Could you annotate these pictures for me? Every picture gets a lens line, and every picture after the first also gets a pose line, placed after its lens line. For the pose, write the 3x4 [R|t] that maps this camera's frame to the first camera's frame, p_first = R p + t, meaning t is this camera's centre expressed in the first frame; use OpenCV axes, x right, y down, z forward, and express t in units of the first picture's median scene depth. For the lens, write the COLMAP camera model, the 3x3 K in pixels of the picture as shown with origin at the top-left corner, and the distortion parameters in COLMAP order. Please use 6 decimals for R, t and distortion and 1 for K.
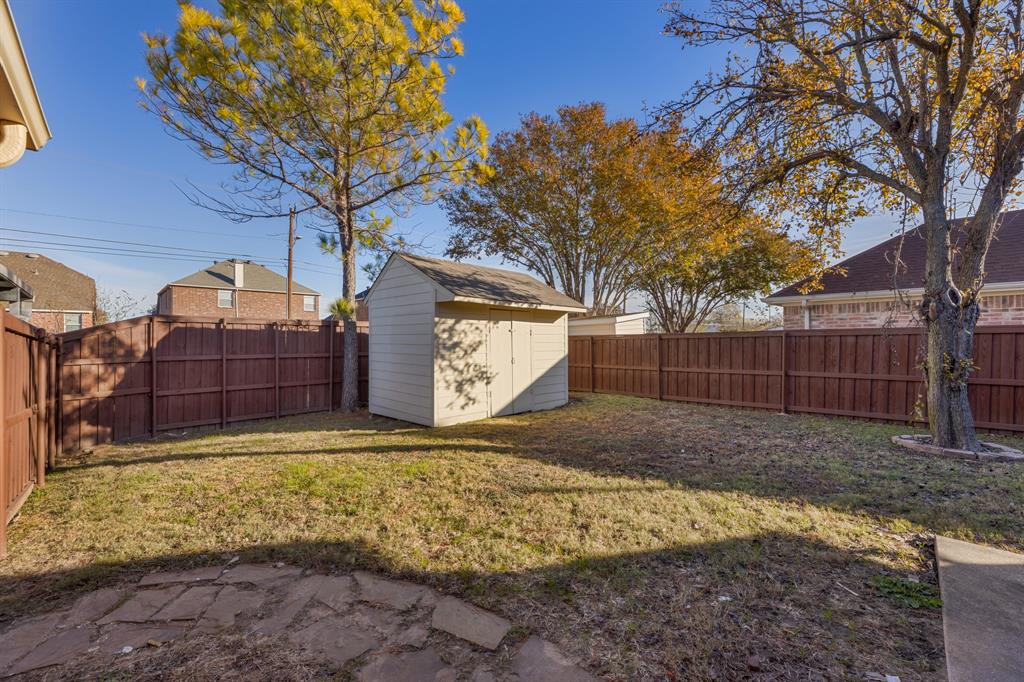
lens RADIAL K [[415.1, 0, 510.5], [0, 415.1, 343.9], [0, 0, 1]] dist [-0.005689, 0.000769]
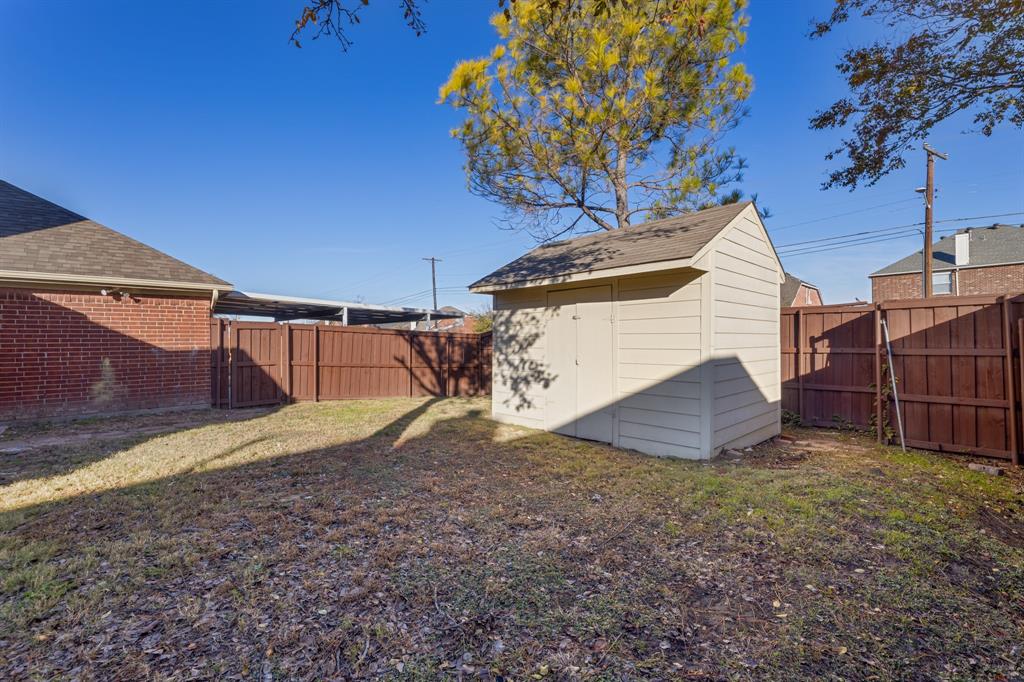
lens RADIAL K [[415.1, 0, 506.2], [0, 415.1, 338.7], [0, 0, 1]] dist [-0.005689, 0.000769]
pose [[-0.020660, -0.003229, -0.999781, 0.751725], [0.001670, 0.999993, -0.003264, 0.006216], [0.999785, -0.001737, -0.020655, 0.960270]]
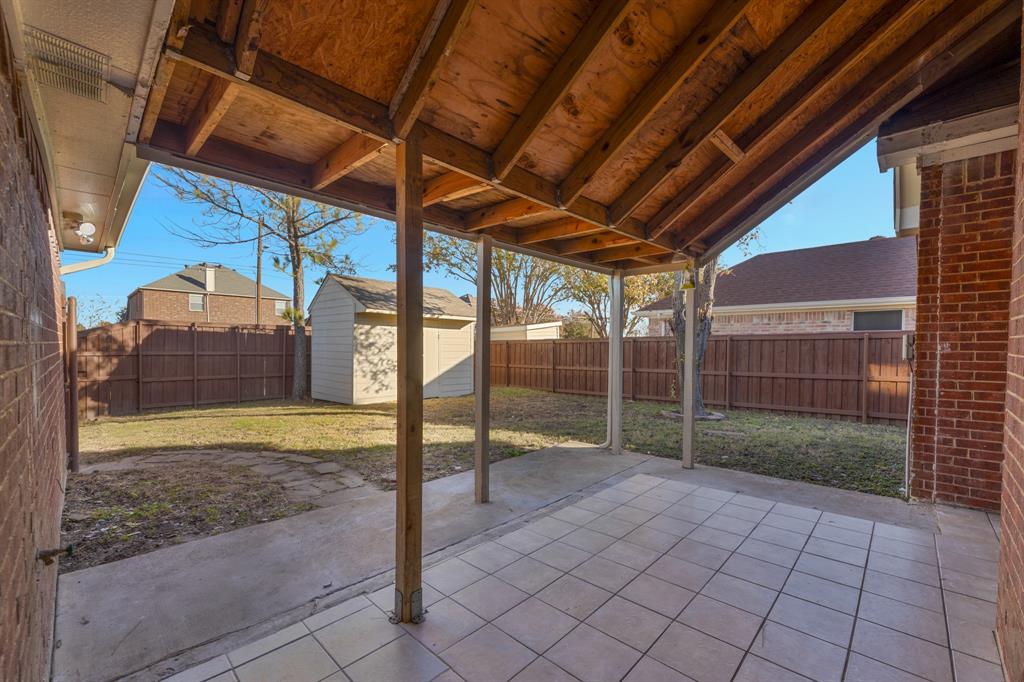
lens RADIAL K [[415.1, 0, 502.3], [0, 415.1, 359.0], [0, 0, 1]] dist [-0.005689, 0.000769]
pose [[0.999403, 0.010629, 0.032879, 0.235802], [-0.011263, 0.999753, 0.019172, 0.017768], [-0.032667, -0.019531, 0.999275, -0.339121]]
